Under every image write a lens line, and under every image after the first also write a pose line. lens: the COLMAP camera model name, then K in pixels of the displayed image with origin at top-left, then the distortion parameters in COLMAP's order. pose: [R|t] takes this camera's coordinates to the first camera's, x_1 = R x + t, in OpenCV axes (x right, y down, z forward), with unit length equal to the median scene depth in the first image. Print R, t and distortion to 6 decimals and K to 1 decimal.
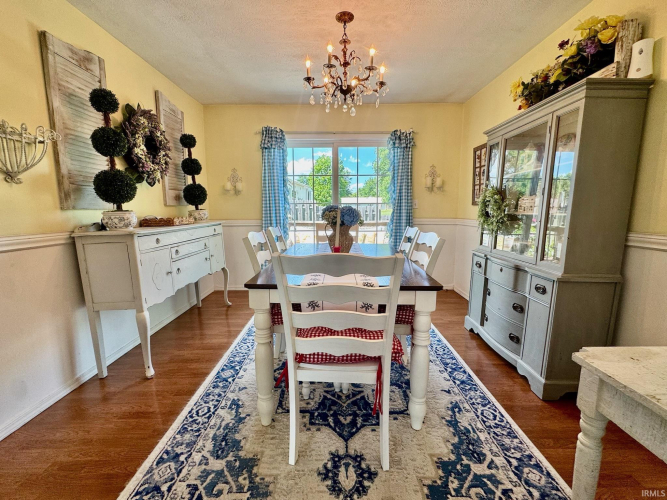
lens RADIAL K [[290.8, 0, 334.0], [0, 290.8, 249.7], [0, 0, 1]] dist [-0.003984, -0.000170]
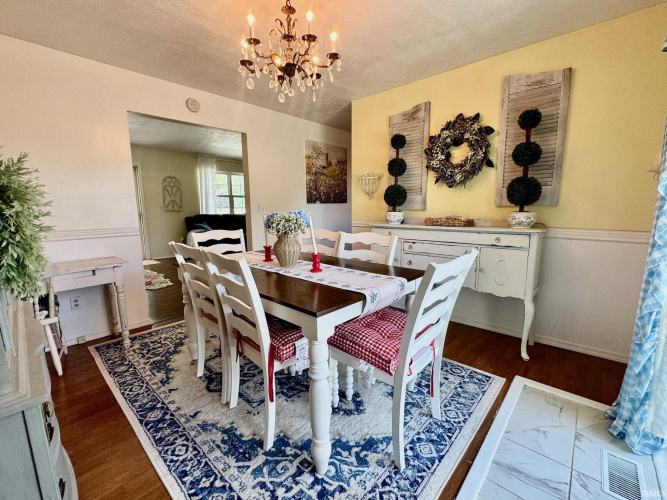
lens RADIAL K [[290.8, 0, 332.2], [0, 290.8, 252.7], [0, 0, 1]] dist [-0.003984, -0.000170]
pose [[-0.671130, 0.122161, -0.731205, 0.740532], [-0.091267, 0.965212, 0.245024, -0.313499], [0.735700, 0.231177, -0.636633, 2.071280]]
